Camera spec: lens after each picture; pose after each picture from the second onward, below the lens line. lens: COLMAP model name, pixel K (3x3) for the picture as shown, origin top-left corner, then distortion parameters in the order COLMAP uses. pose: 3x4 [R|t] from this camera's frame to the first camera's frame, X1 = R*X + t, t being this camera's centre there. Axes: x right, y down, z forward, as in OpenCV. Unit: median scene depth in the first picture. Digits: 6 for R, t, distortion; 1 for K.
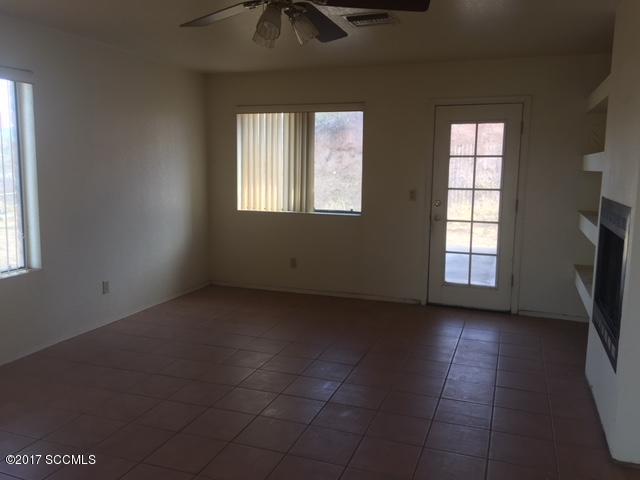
lens RADIAL K [[519.4, 0, 320.0], [0, 519.4, 240.0], [0, 0, 1]] dist [0.005721, -0.005575]
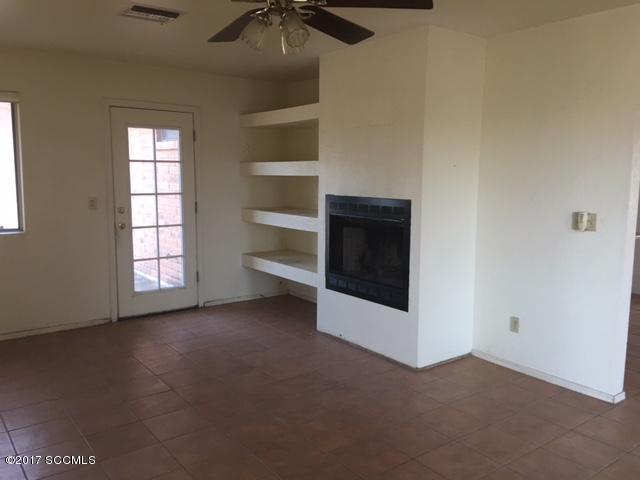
lens RADIAL K [[519.4, 0, 320.0], [0, 519.4, 240.0], [0, 0, 1]] dist [0.005721, -0.005575]
pose [[0.513478, -0.116152, 0.850205, -0.401454], [0.119515, 0.990820, 0.063181, -0.035157], [-0.849739, 0.069171, 0.522647, 0.211012]]
